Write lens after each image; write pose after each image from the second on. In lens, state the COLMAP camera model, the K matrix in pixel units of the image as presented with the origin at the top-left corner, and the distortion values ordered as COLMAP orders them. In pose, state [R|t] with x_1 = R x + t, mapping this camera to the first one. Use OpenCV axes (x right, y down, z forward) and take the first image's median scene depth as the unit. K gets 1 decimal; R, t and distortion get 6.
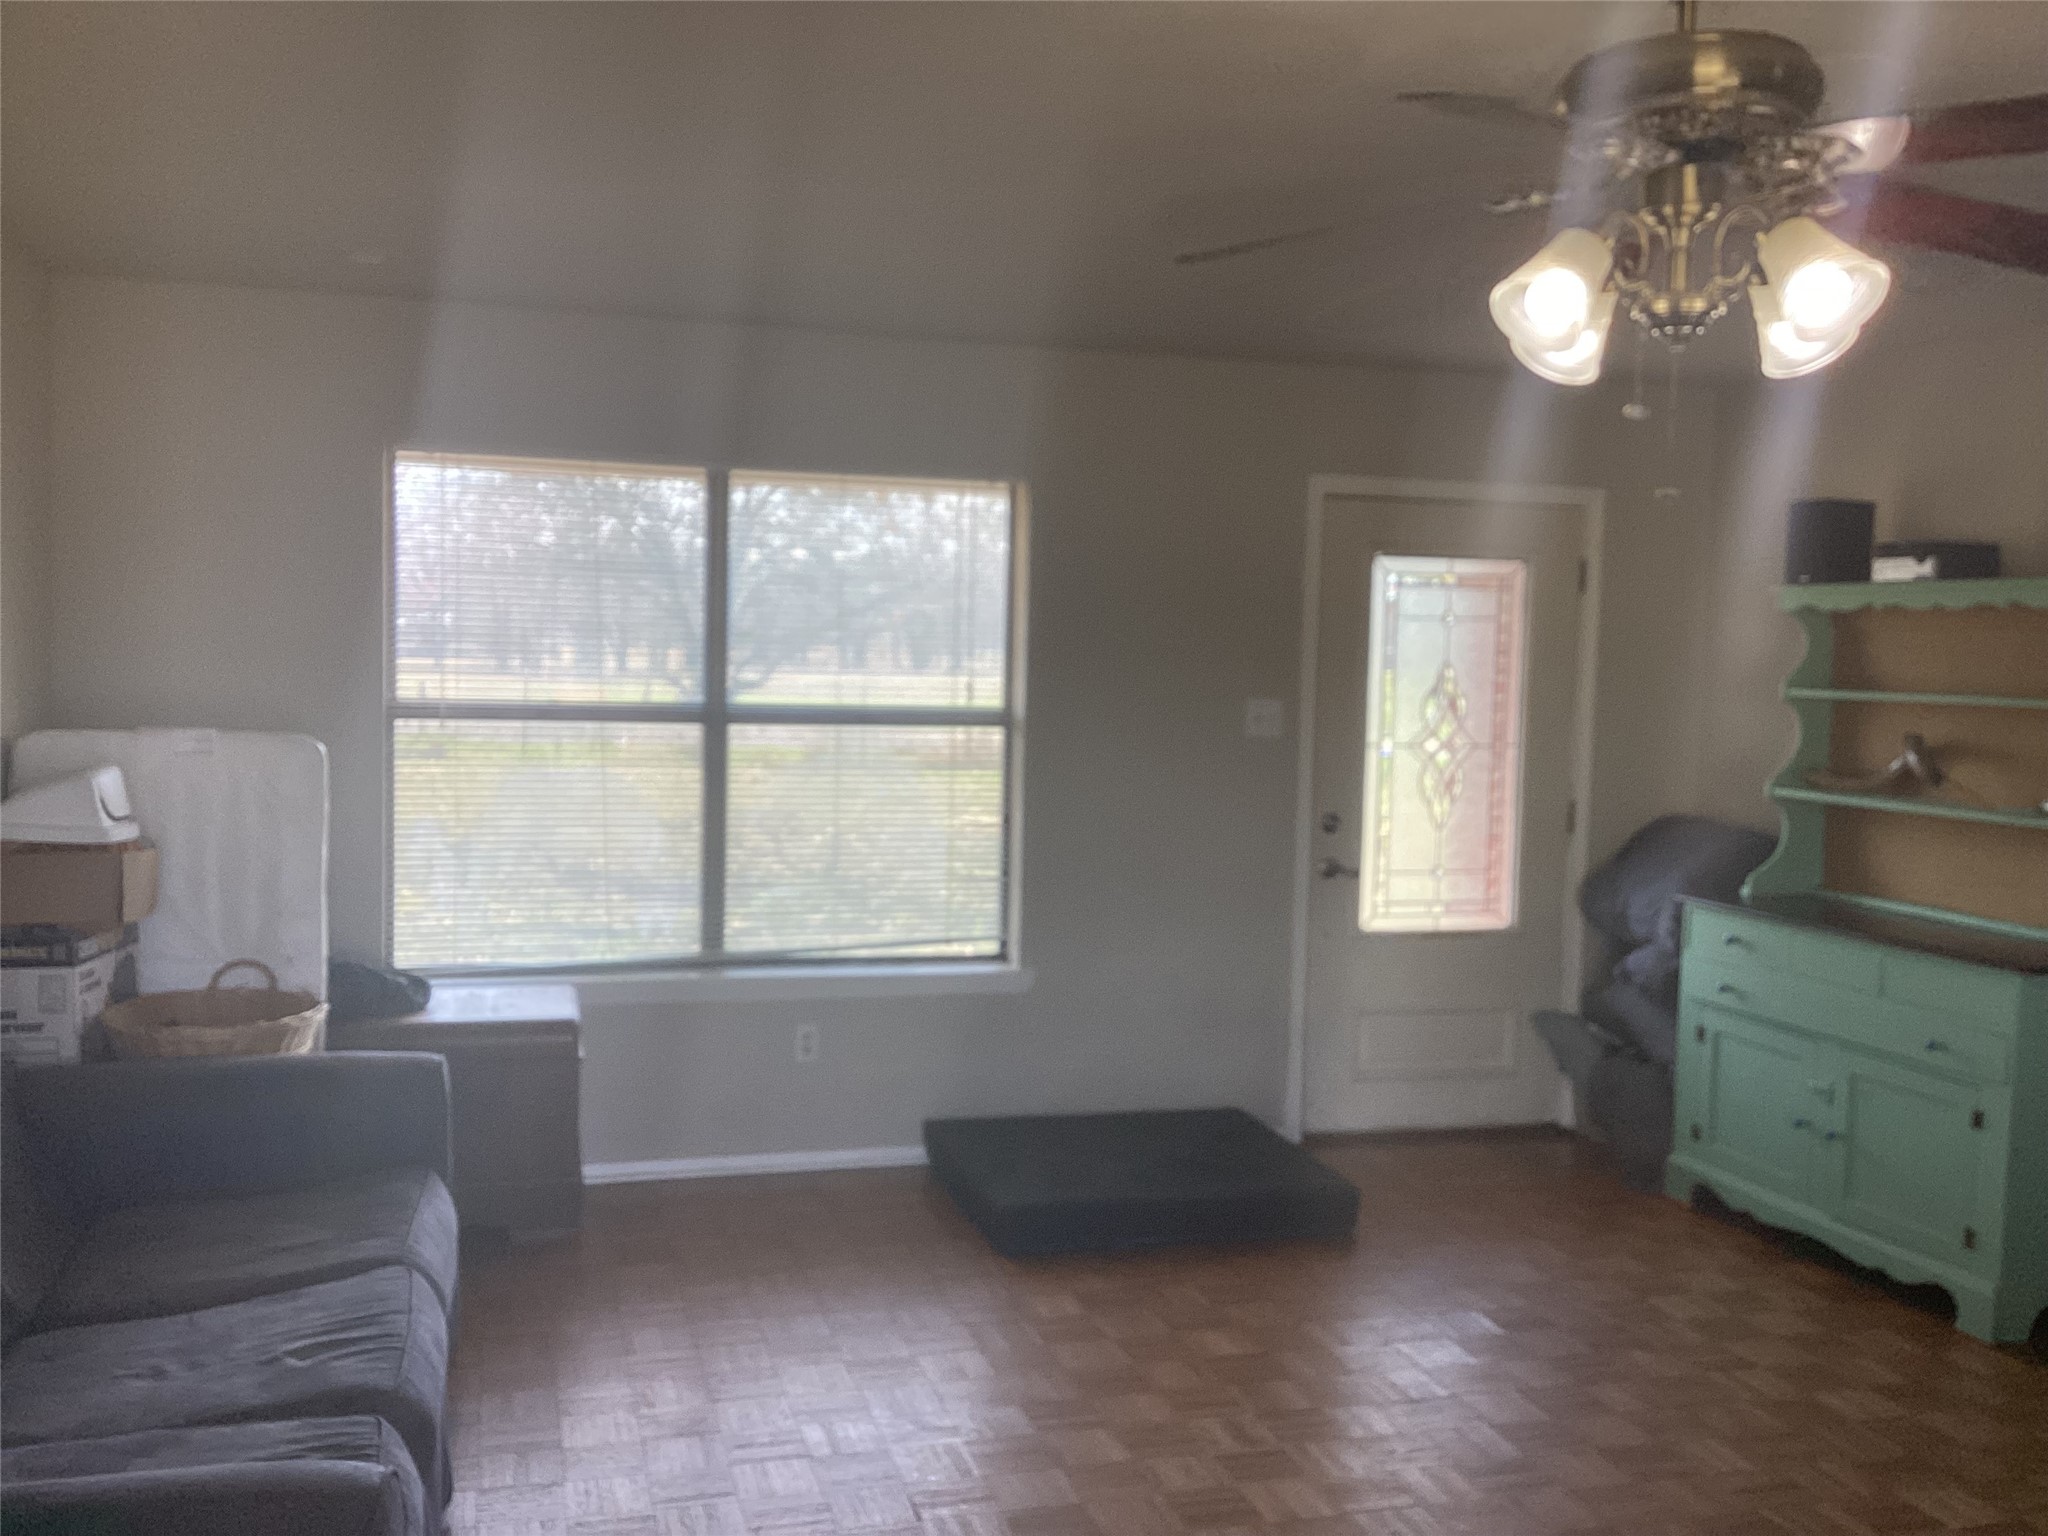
lens RADIAL K [[1855.4, 0, 1024.0], [0, 1855.4, 768.0], [0, 0, 1]] dist [0.042601, -0.031261]
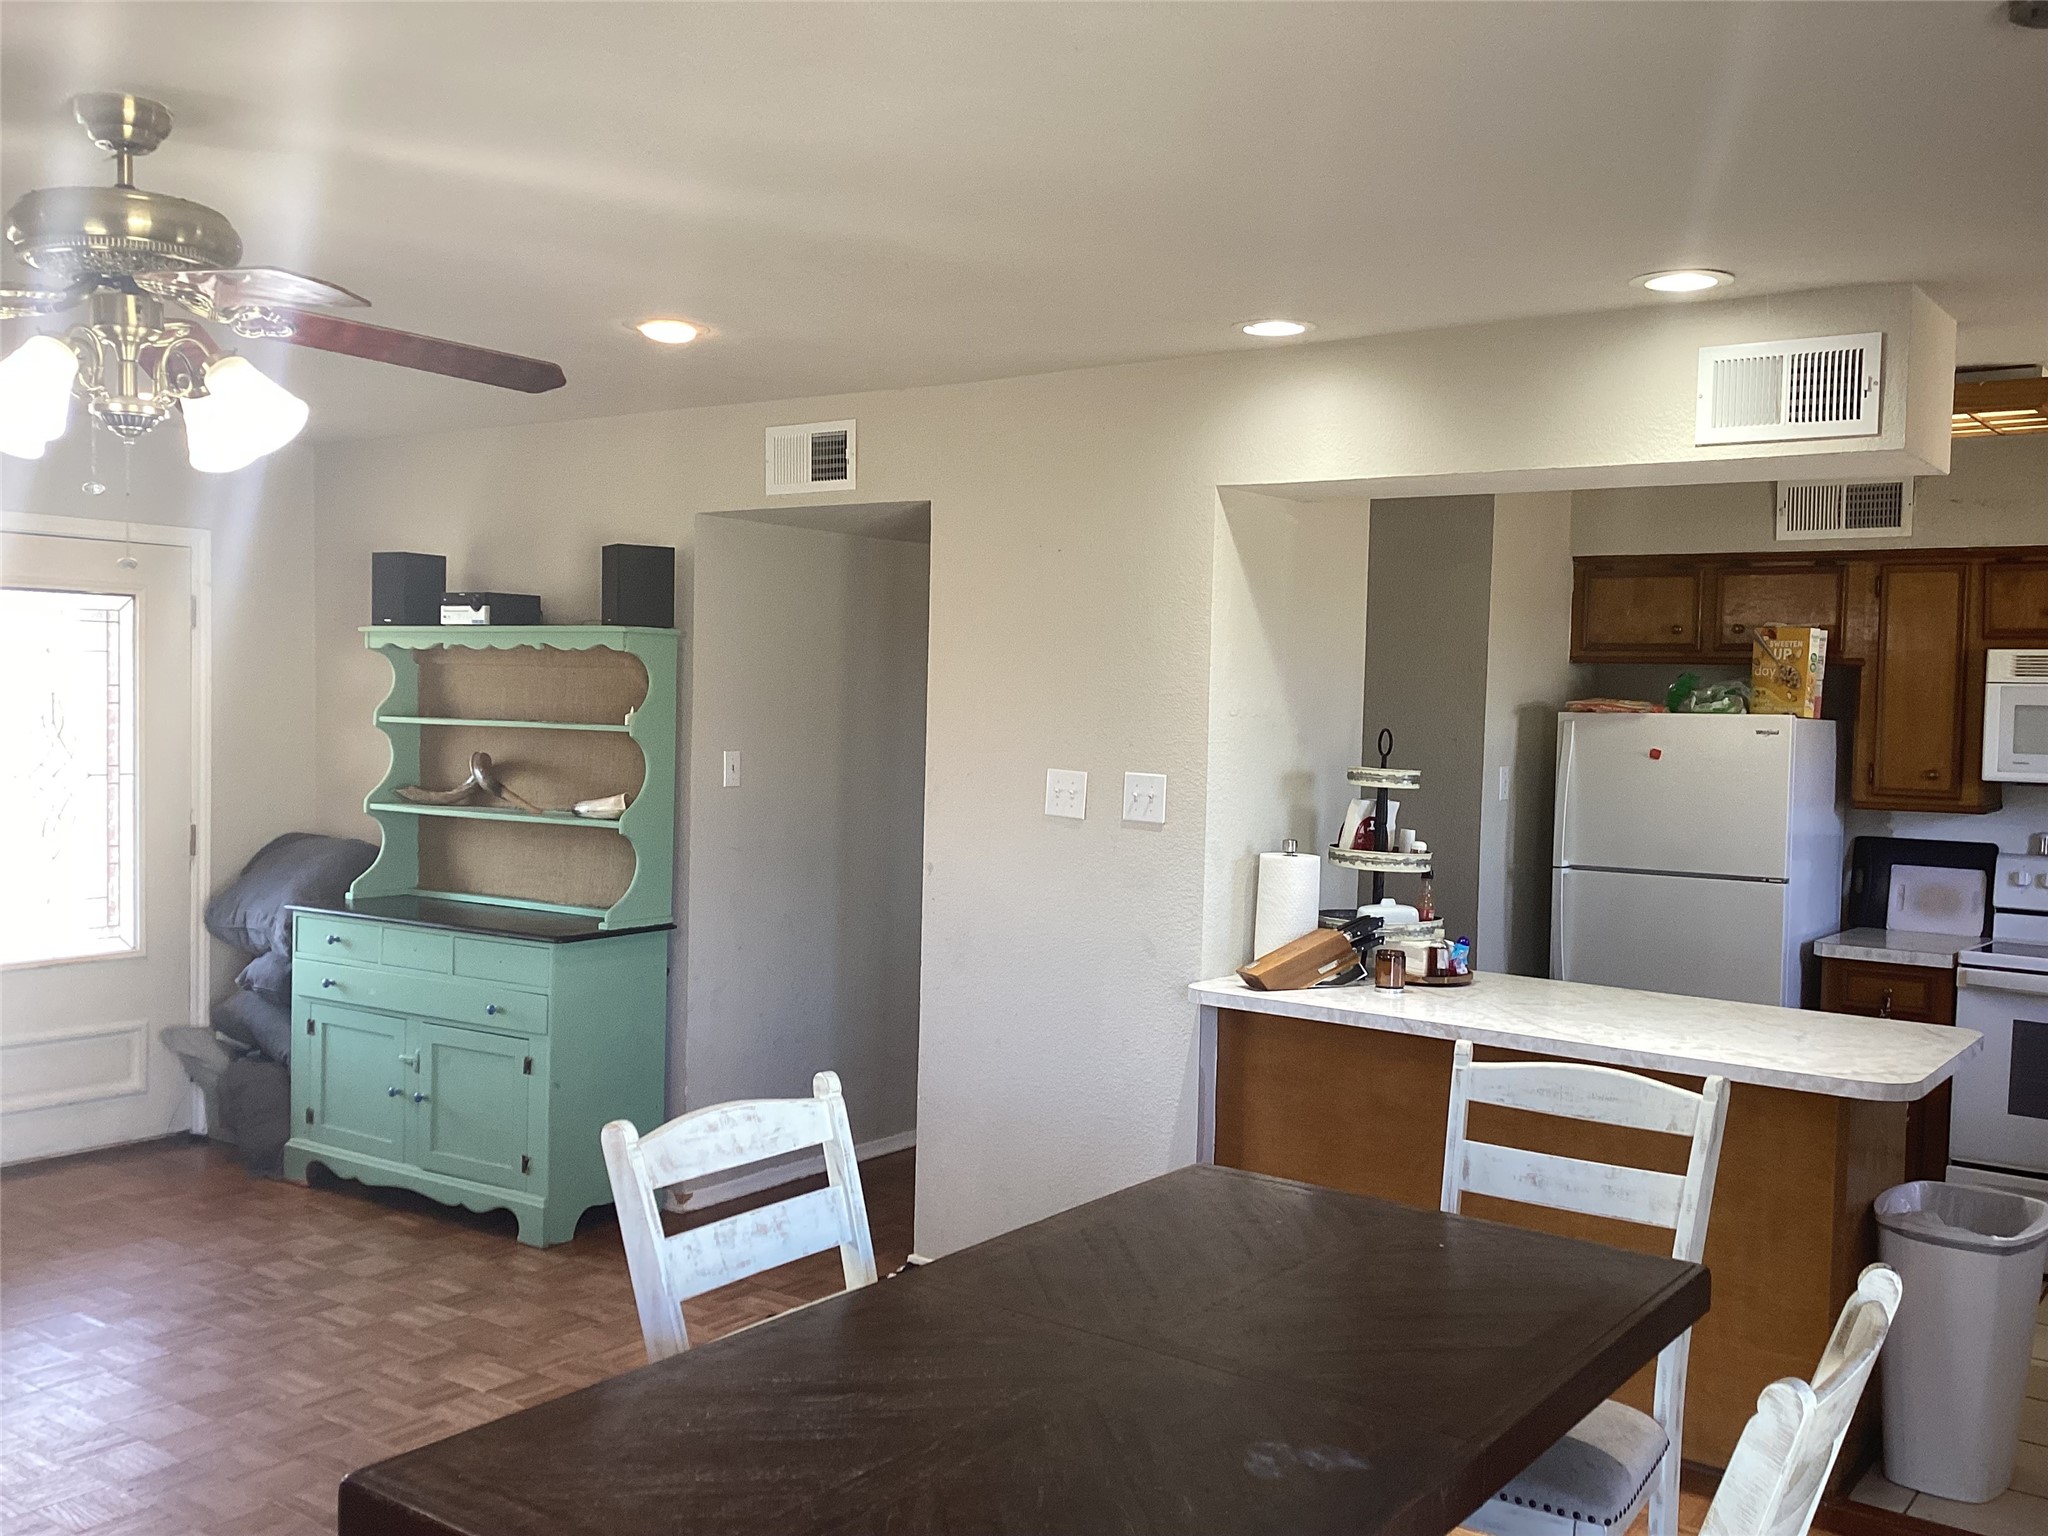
lens RADIAL K [[1855.4, 0, 1024.0], [0, 1855.4, 768.0], [0, 0, 1]] dist [0.042601, -0.031261]
pose [[0.794072, -0.030423, 0.607061, 0.030440], [0.038953, 0.999241, -0.000876, 0.005796], [-0.606574, 0.024343, 0.794654, -0.156578]]
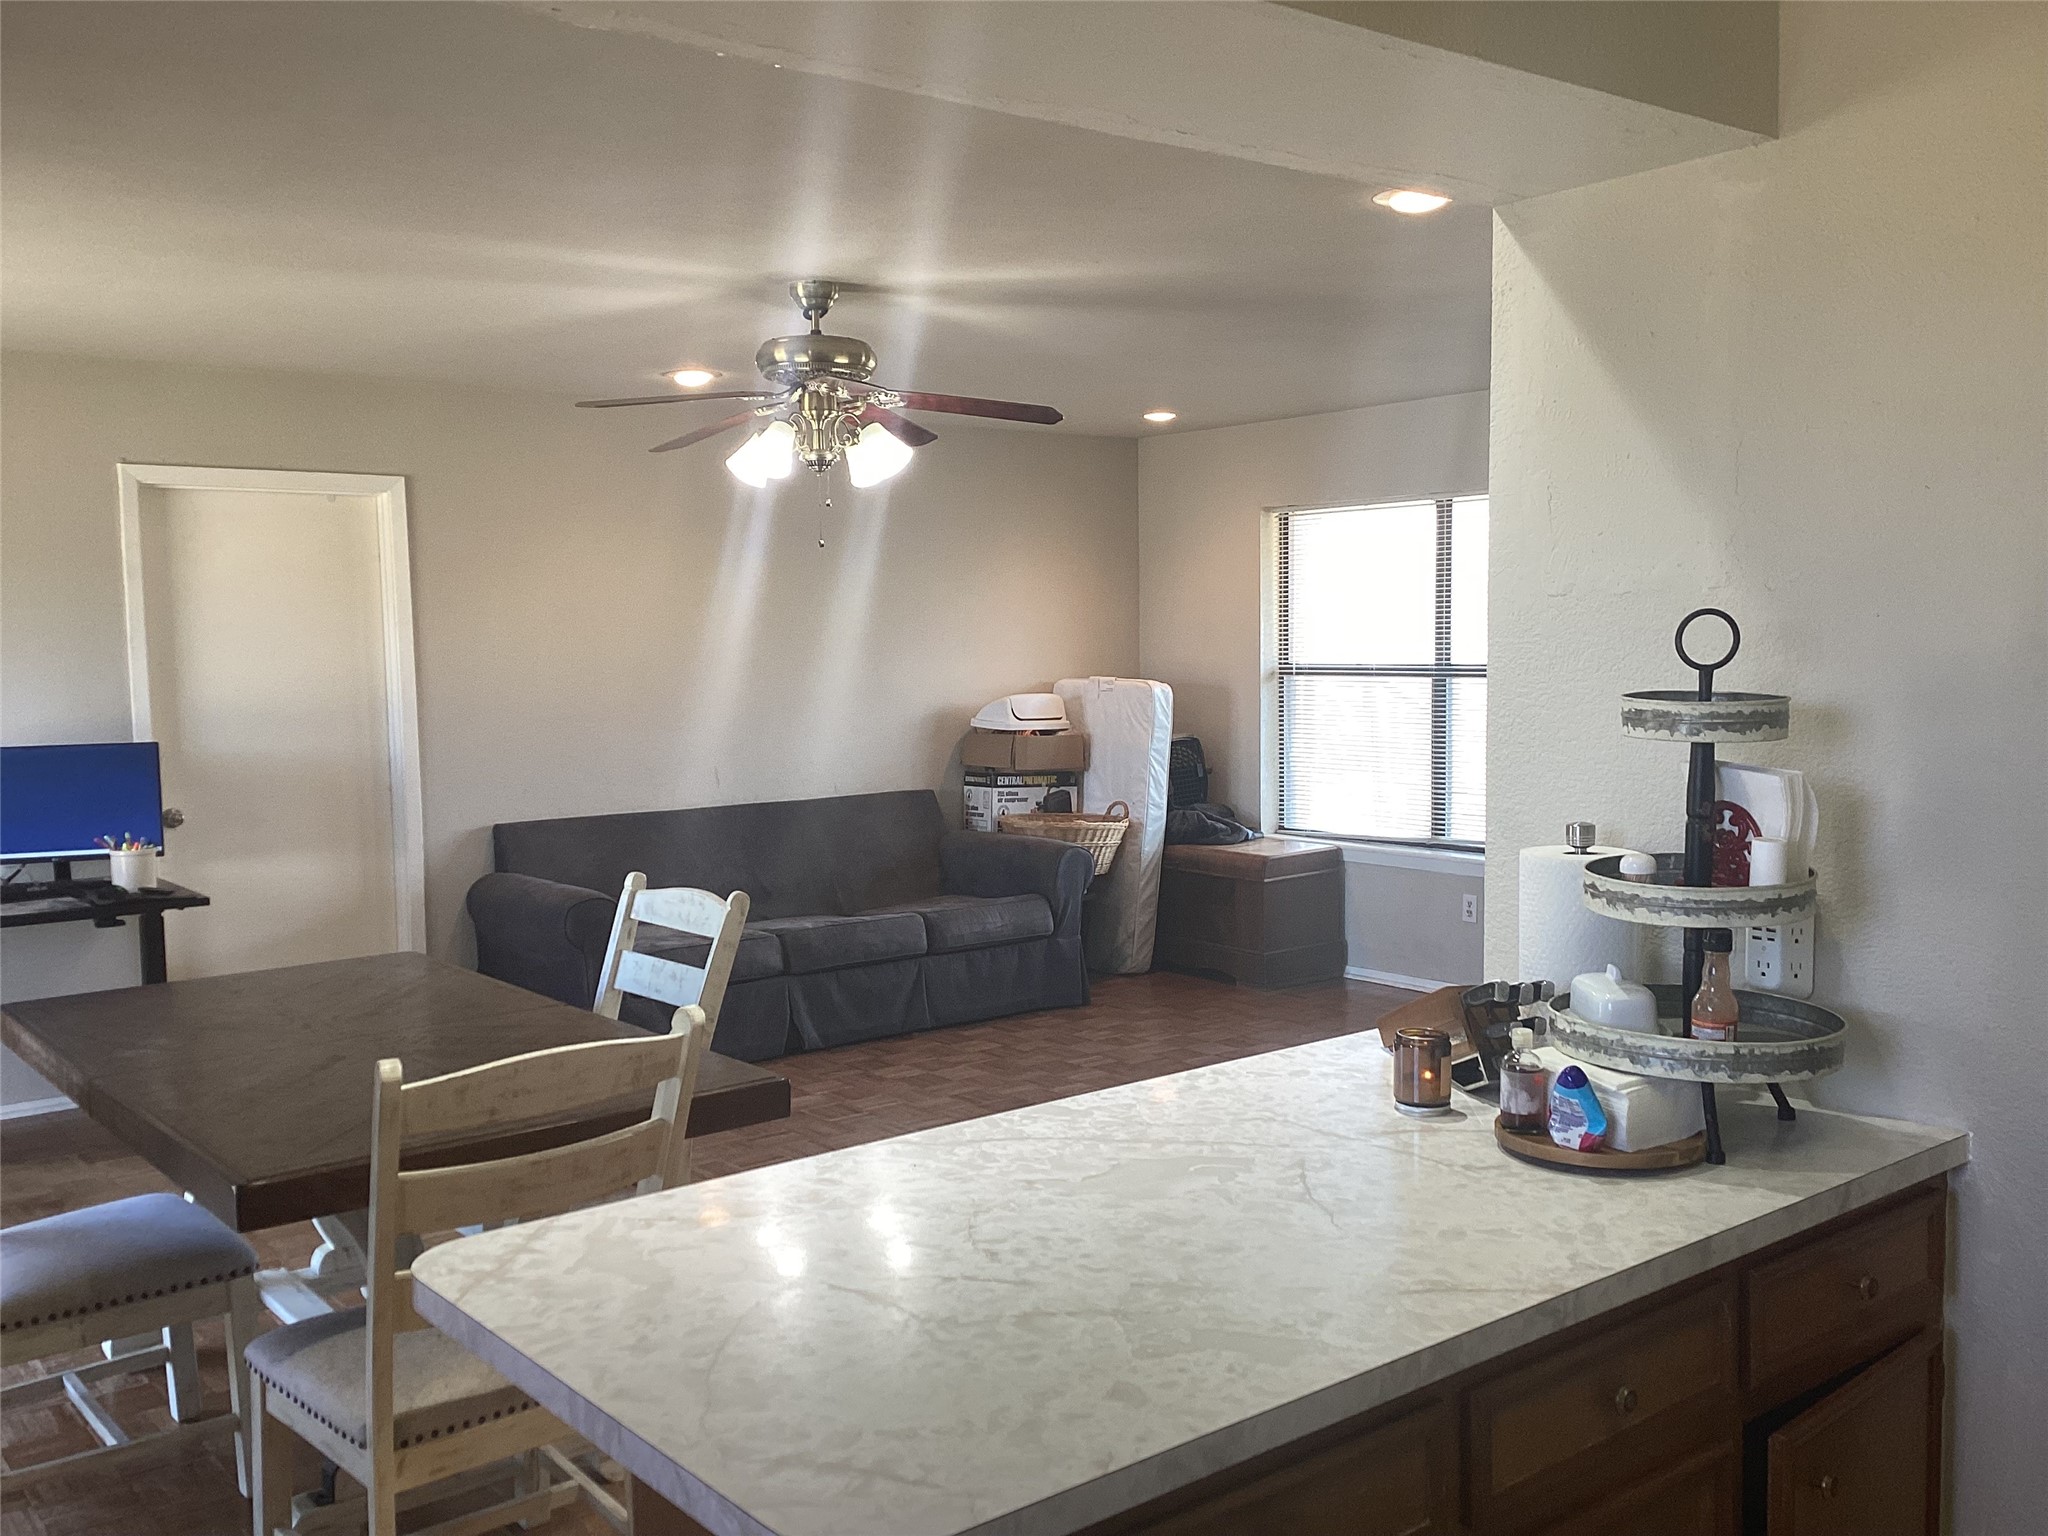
lens RADIAL K [[1855.4, 0, 1024.0], [0, 1855.4, 768.0], [0, 0, 1]] dist [0.042601, -0.031261]
pose [[0.379811, 0.045601, -0.923939, 1.125273], [-0.035632, 0.998764, 0.034646, 0.007363], [0.924377, 0.019763, 0.380967, 0.172815]]
